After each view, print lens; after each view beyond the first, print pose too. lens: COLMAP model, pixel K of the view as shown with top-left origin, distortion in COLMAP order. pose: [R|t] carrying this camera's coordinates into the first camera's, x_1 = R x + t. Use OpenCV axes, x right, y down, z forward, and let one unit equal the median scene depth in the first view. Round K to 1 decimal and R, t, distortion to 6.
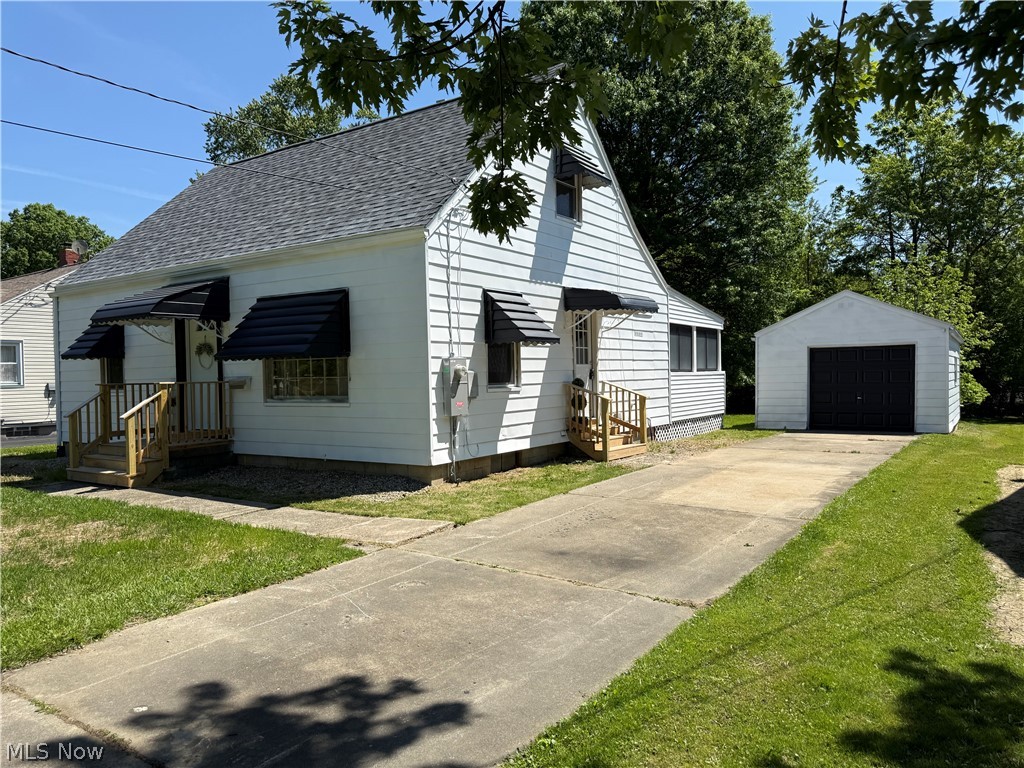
lens RADIAL K [[707.9, 0, 511.2], [0, 707.9, 388.0], [0, 0, 1]] dist [0.034939, -0.050173]
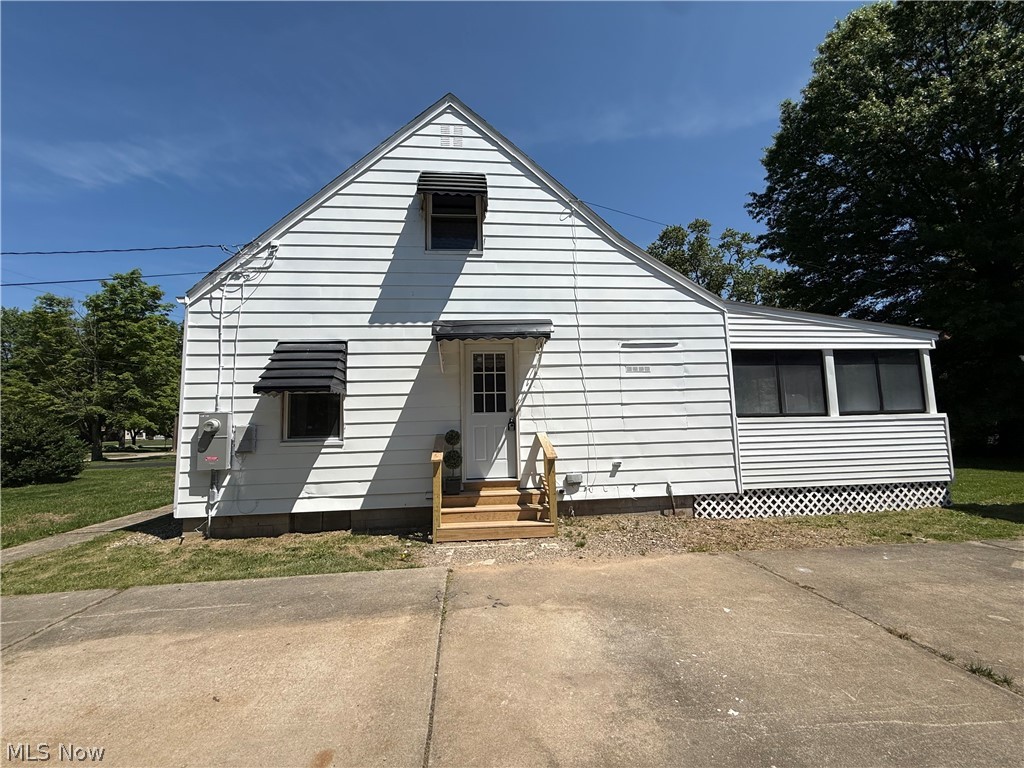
lens RADIAL K [[413.3, 0, 510.5], [0, 413.3, 384.4], [0, 0, 1]] dist [-0.002833, 0.000319]
pose [[0.649908, -0.076972, -0.756105, 0.521633], [-0.001426, 0.994733, -0.102490, -0.017891], [0.760011, 0.067687, 0.646375, 0.748366]]
